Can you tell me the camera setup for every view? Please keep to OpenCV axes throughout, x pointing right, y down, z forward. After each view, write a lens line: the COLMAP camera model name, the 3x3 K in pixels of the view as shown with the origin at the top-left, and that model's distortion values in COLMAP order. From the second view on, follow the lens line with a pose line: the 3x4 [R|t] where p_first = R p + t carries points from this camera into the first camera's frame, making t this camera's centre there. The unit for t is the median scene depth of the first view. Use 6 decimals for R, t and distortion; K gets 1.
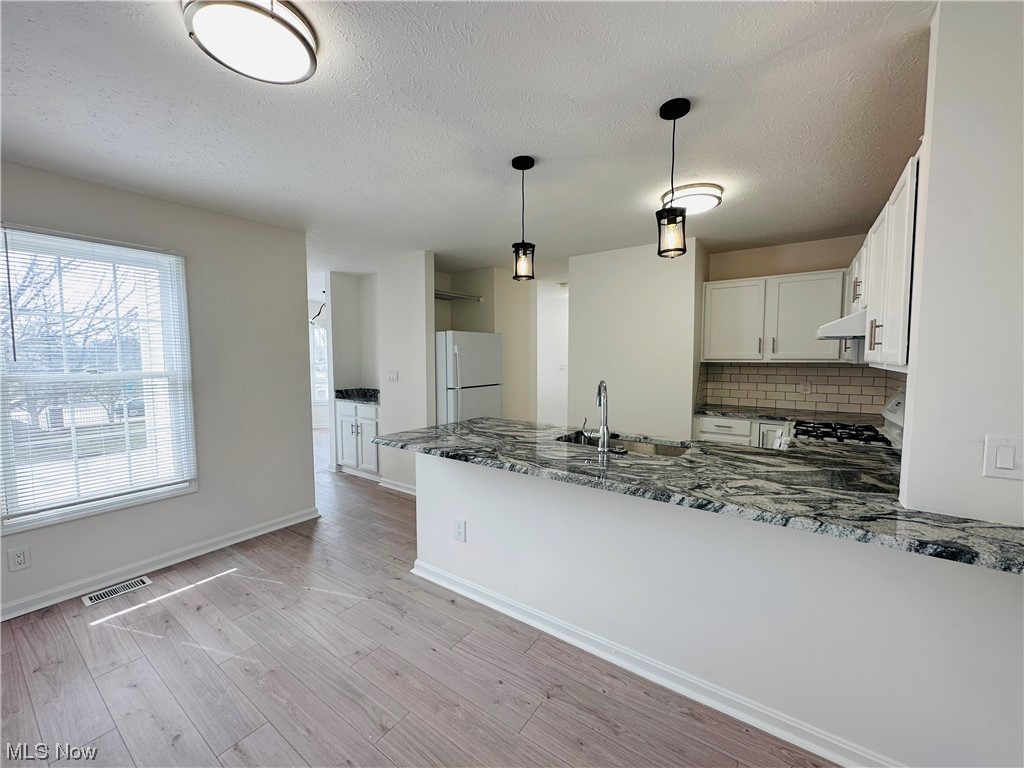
lens RADIAL K [[405.3, 0, 518.0], [0, 405.3, 381.3], [0, 0, 1]] dist [-0.003994, 0.000006]
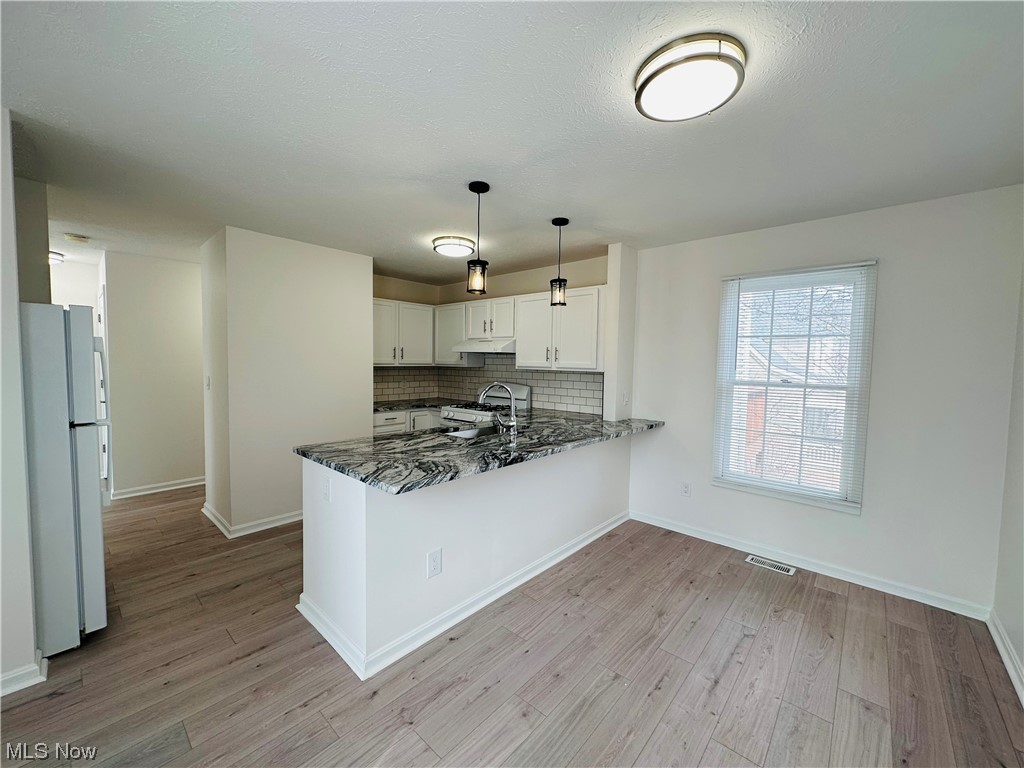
lens RADIAL K [[405.3, 0, 506.8], [0, 405.3, 380.5], [0, 0, 1]] dist [-0.003994, 0.000006]
pose [[0.130349, -0.042157, 0.990572, -1.250666], [0.043213, 0.998388, 0.036803, -0.064067], [-0.990526, 0.038008, 0.131960, 0.925709]]
